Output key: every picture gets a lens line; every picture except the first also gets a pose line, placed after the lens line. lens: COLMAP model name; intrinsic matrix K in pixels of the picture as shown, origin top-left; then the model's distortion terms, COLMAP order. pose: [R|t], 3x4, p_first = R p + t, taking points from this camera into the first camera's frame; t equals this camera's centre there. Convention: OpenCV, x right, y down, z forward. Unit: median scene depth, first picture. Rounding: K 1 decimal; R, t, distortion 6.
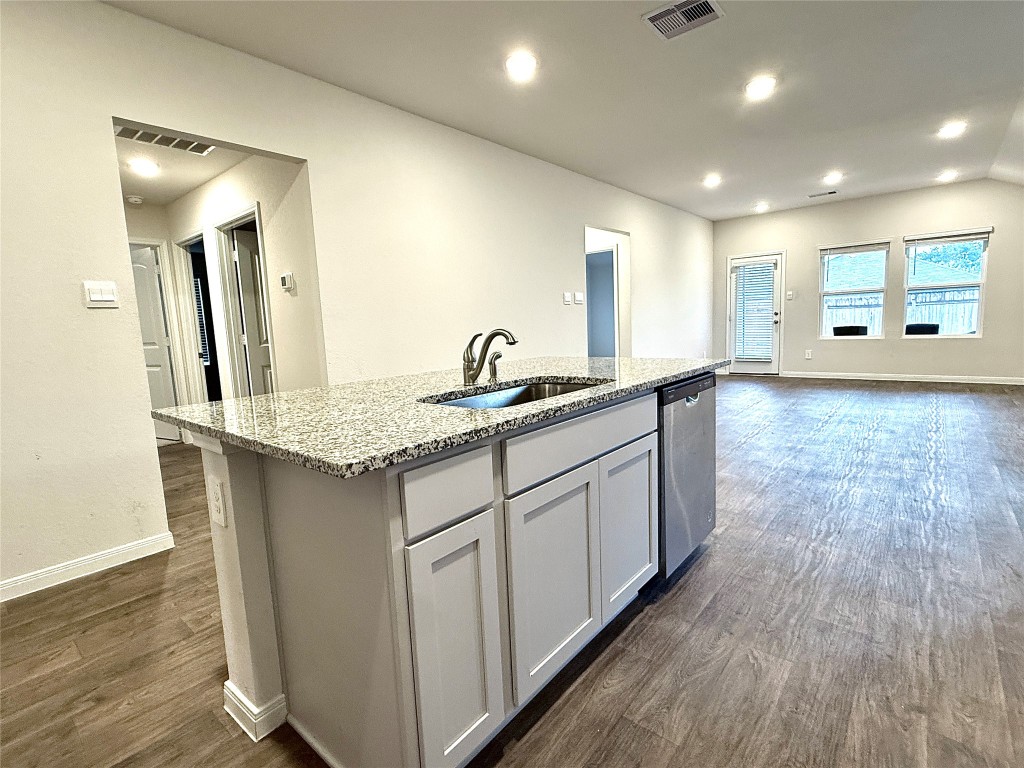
lens RADIAL K [[499.4, 0, 506.2], [0, 499.4, 383.9], [0, 0, 1]] dist [0.003592, 0.000503]
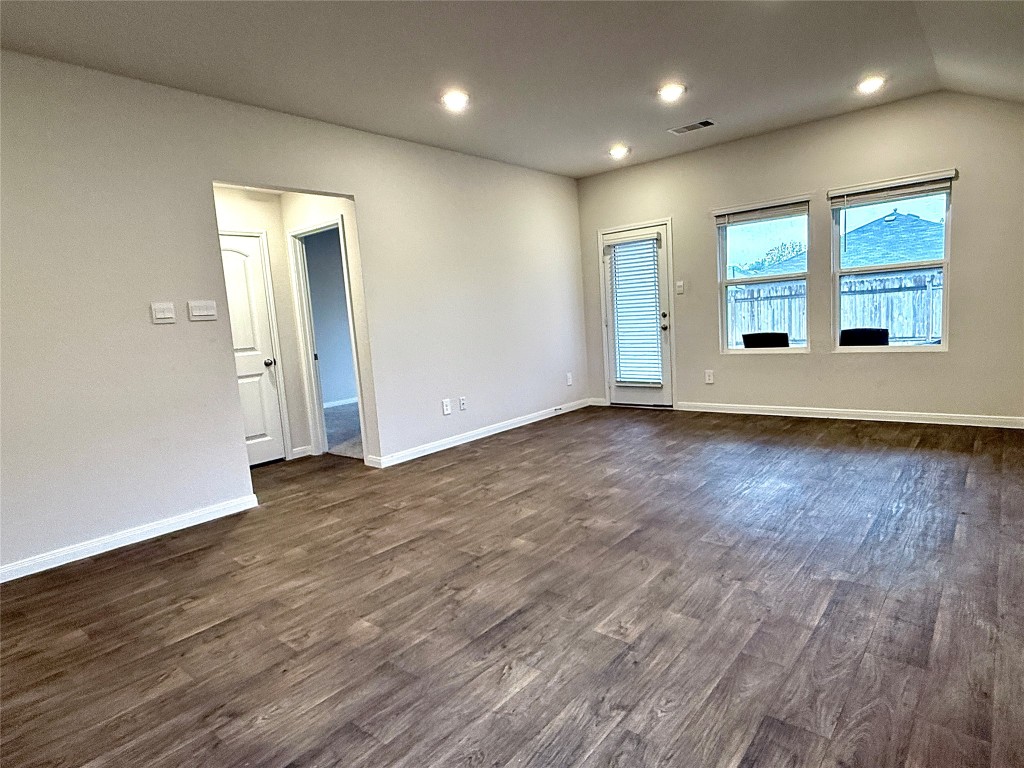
lens RADIAL K [[578.8, 0, 506.5], [0, 578.8, 390.4], [0, 0, 1]] dist [0.001677, -0.000675]
pose [[0.999602, -0.027611, -0.005728, 0.863722], [0.027647, 0.999598, 0.006263, -0.133827], [0.005553, -0.006419, 0.999964, 0.603050]]
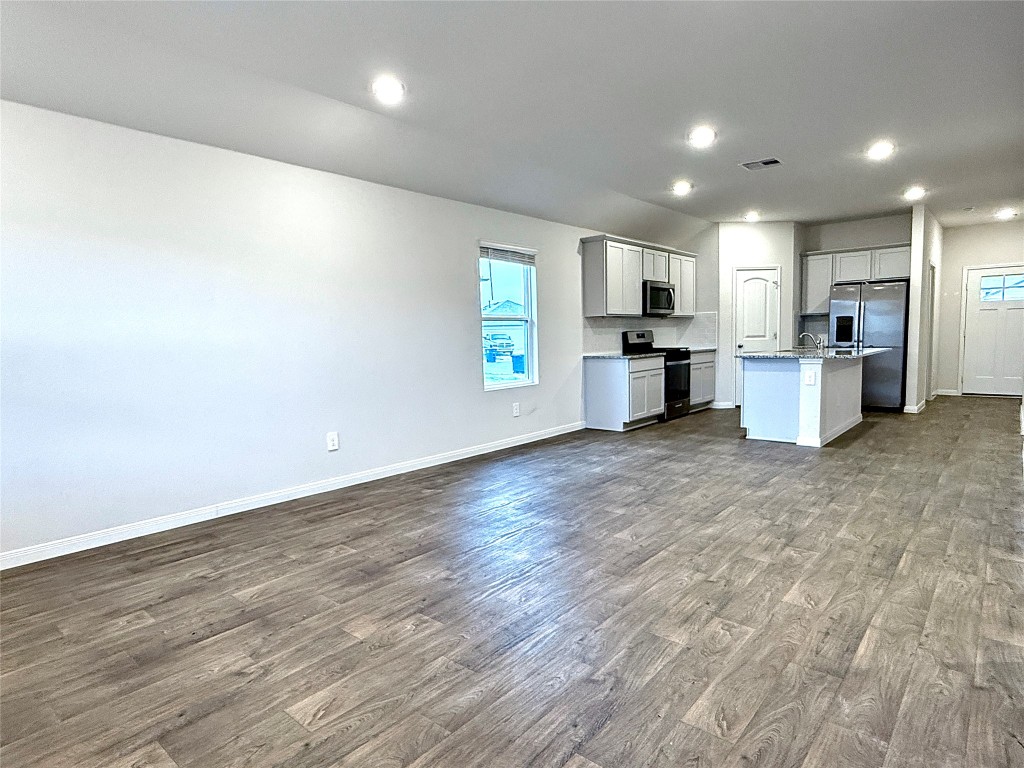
lens RADIAL K [[578.8, 0, 521.7], [0, 578.8, 389.7], [0, 0, 1]] dist [0.001677, -0.000675]
pose [[-0.997696, 0.067154, -0.009614, 1.063037], [0.063499, 0.974320, 0.216027, -0.381974], [0.023875, 0.214919, -0.976340, 2.619696]]
